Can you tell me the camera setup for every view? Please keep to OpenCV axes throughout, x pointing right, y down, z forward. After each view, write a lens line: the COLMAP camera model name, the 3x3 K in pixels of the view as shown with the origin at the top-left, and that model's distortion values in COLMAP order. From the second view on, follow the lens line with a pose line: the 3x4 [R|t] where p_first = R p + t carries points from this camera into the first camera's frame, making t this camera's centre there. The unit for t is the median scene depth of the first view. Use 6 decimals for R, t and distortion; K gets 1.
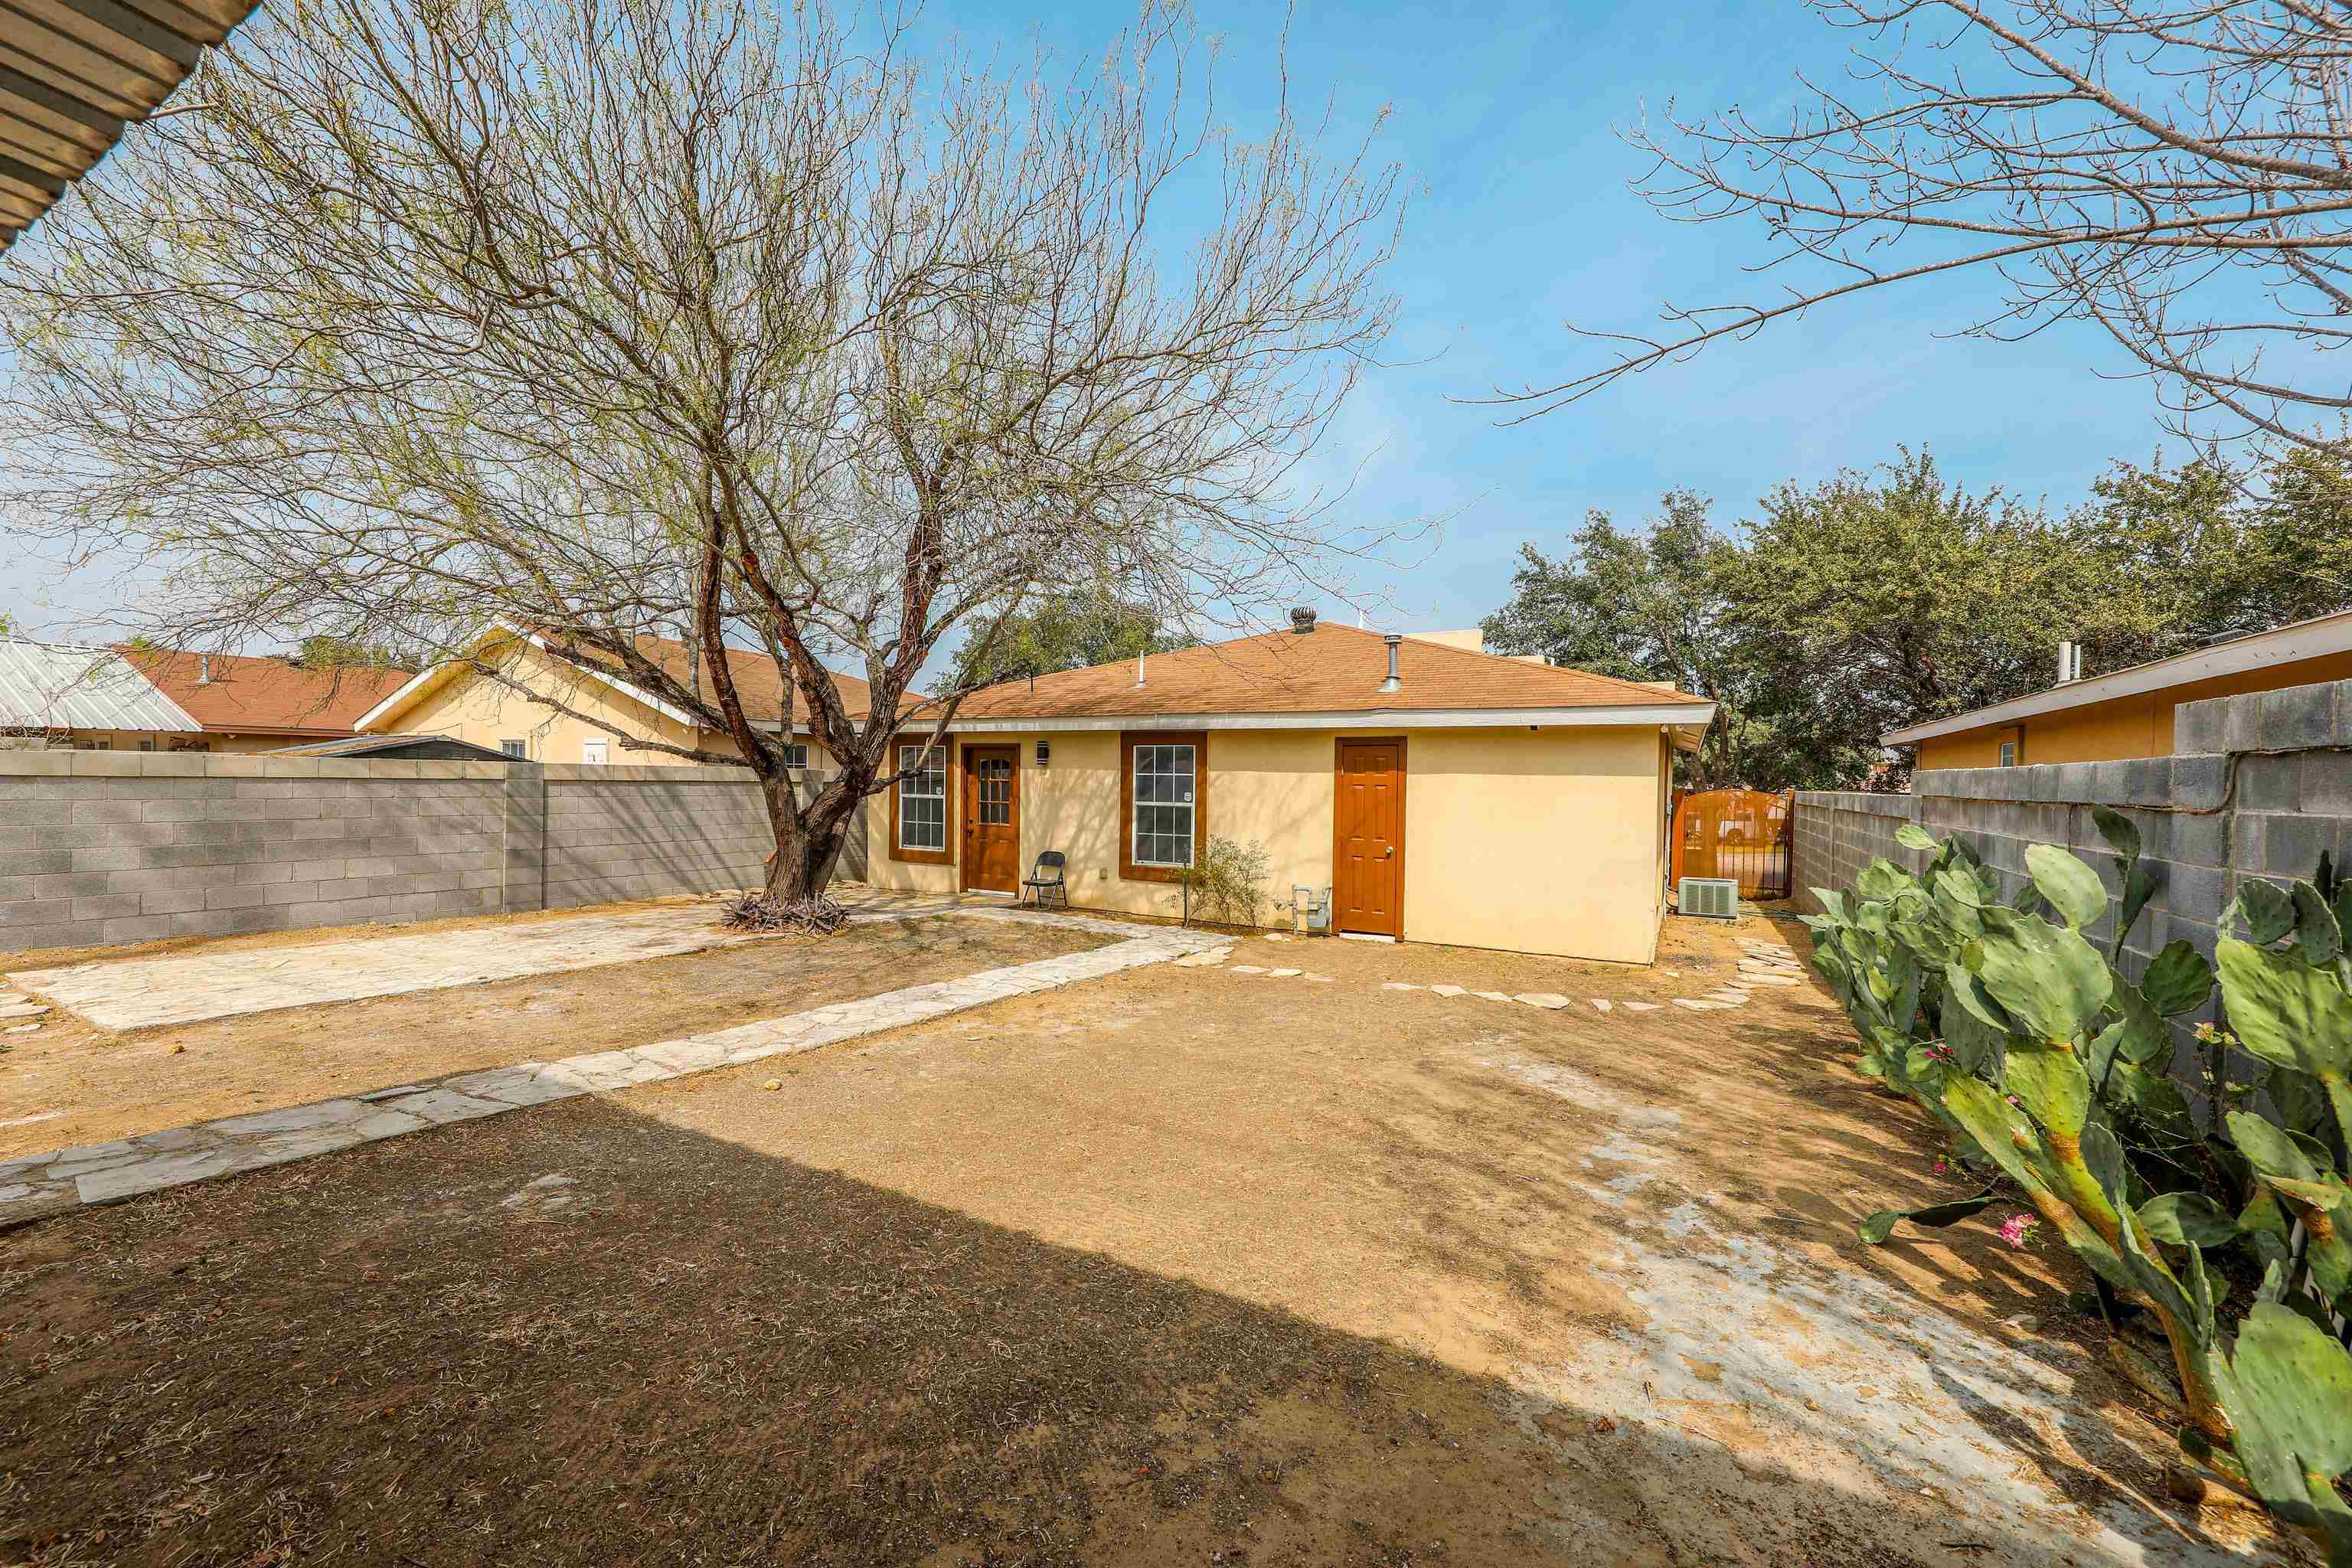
lens RADIAL K [[958.1, 0, 1170.2], [0, 958.1, 785.2], [0, 0, 1]] dist [0.013198, -0.006298]
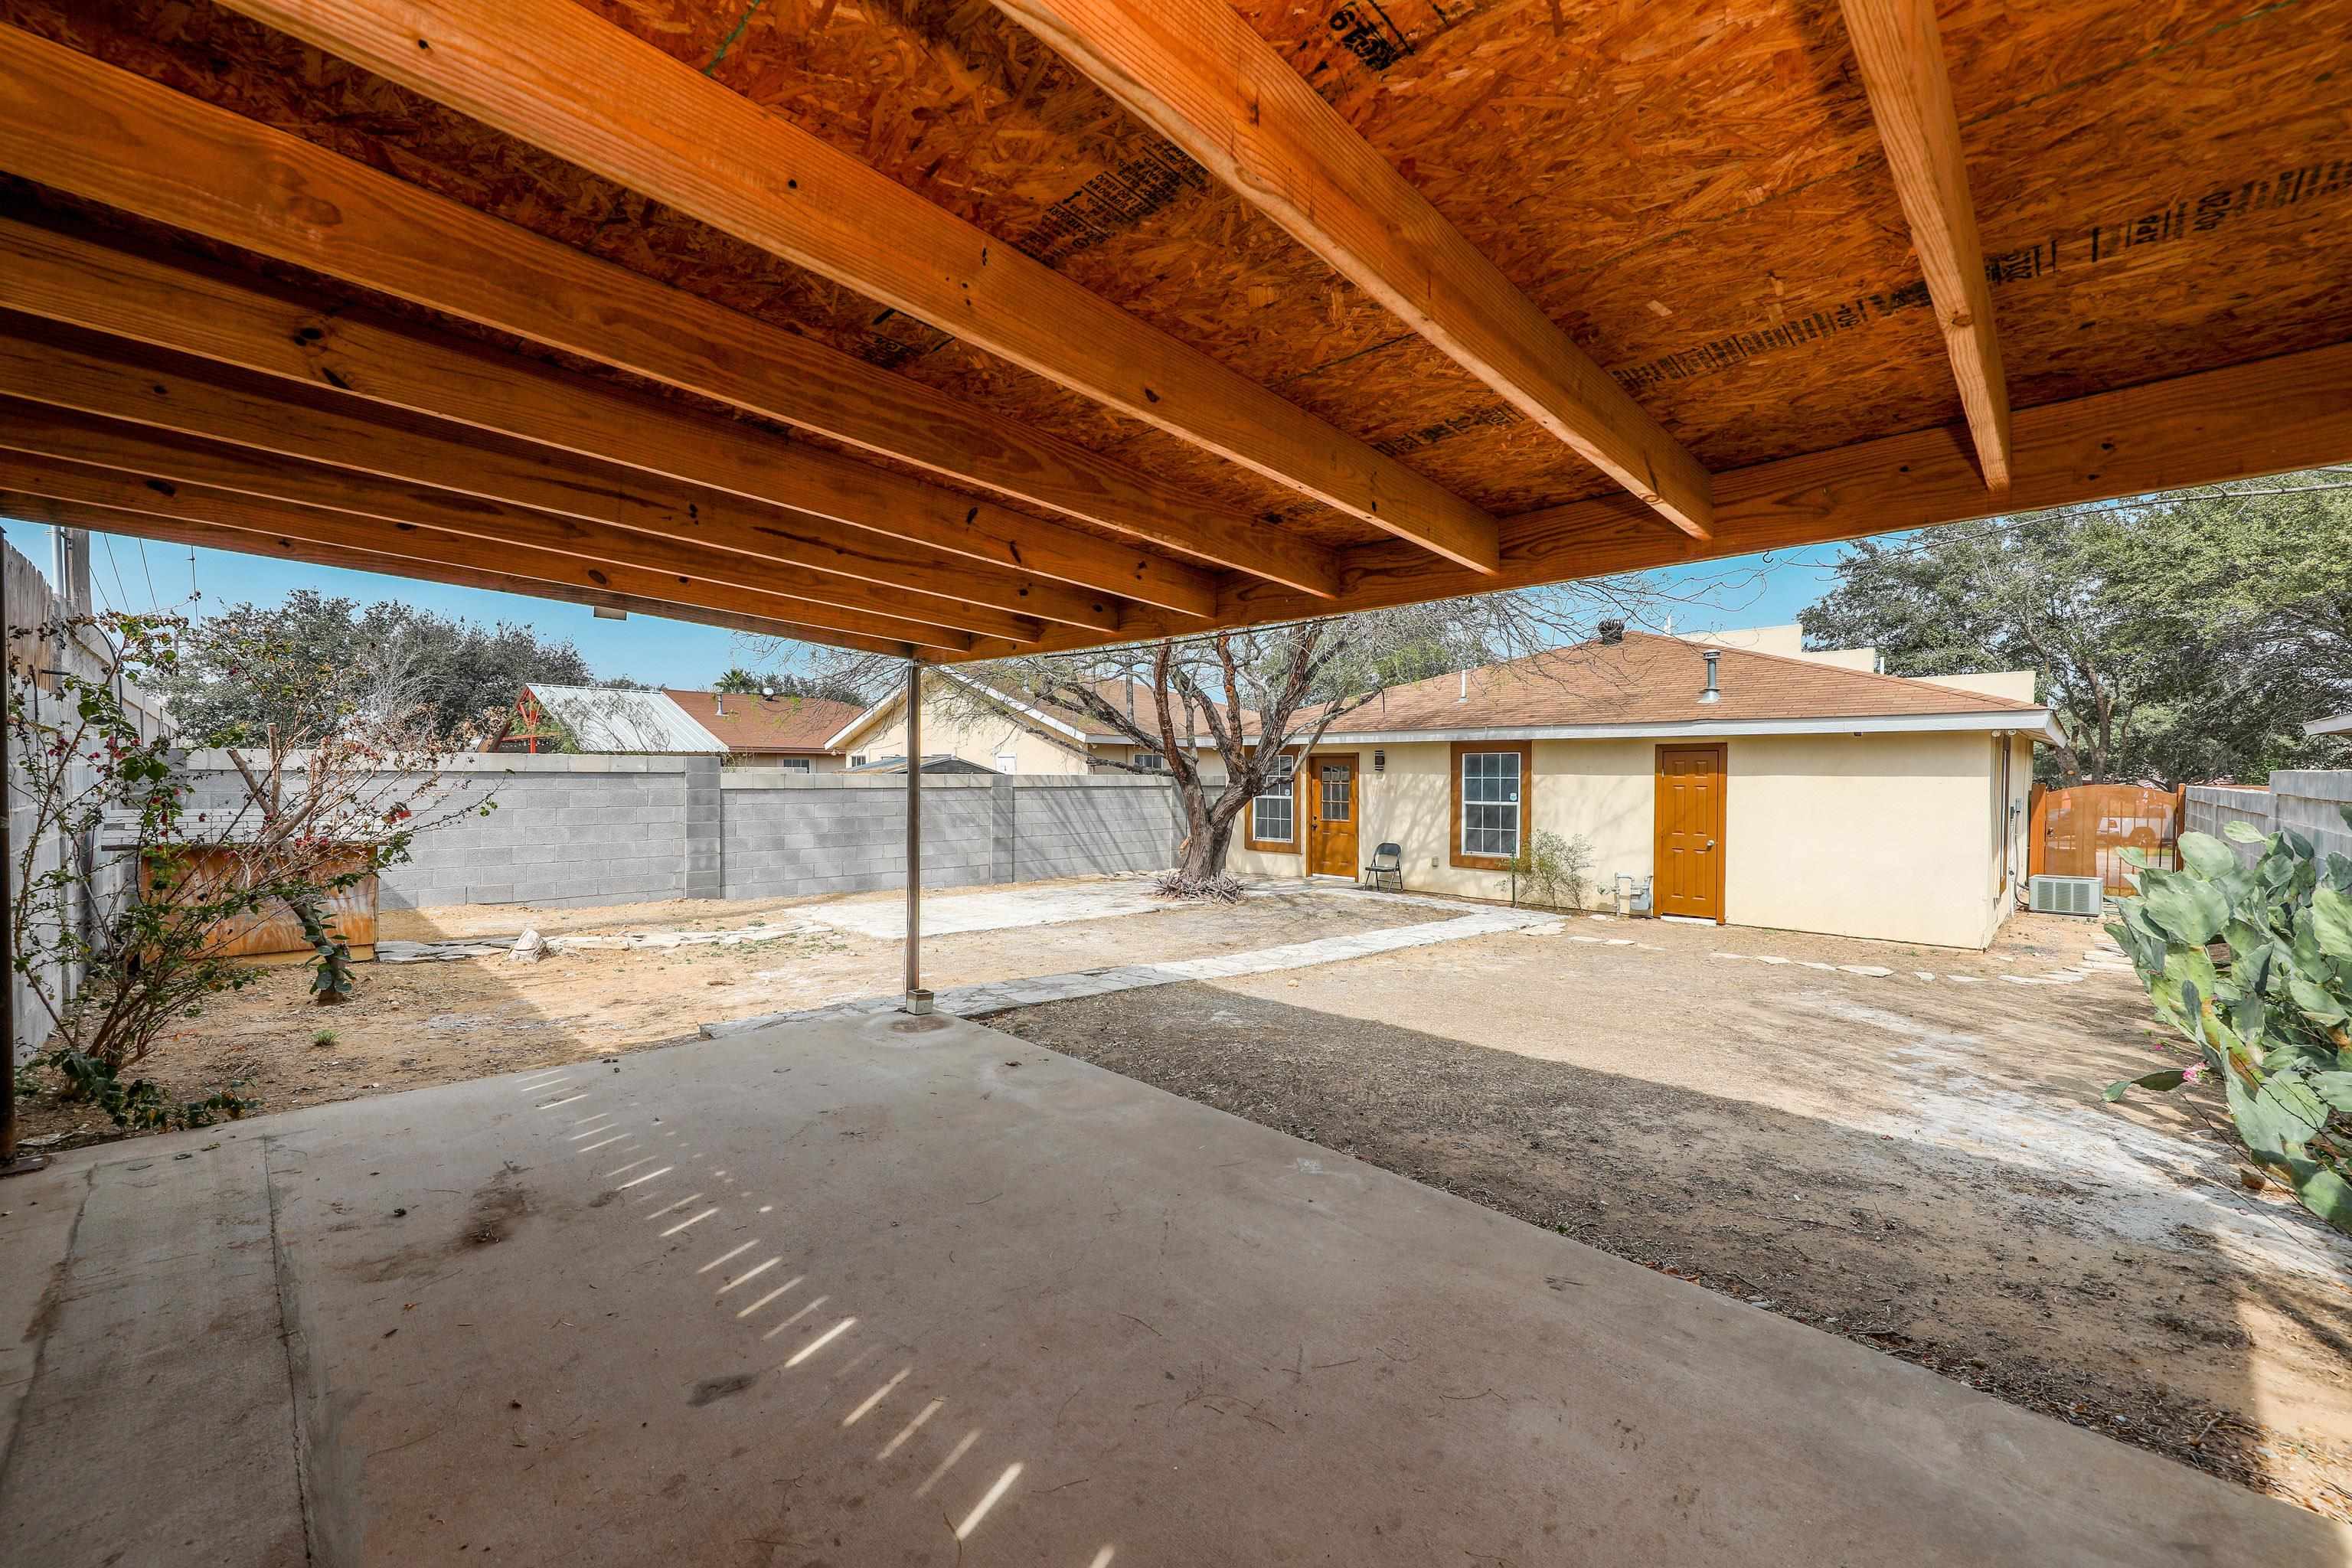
lens RADIAL K [[958.1, 0, 1157.9], [0, 958.1, 788.2], [0, 0, 1]] dist [0.013198, -0.006298]
pose [[0.962721, -0.007728, -0.270387, -0.100222], [0.009548, 0.999940, 0.005417, -0.010812], [0.270328, -0.007796, 0.962737, -0.294311]]
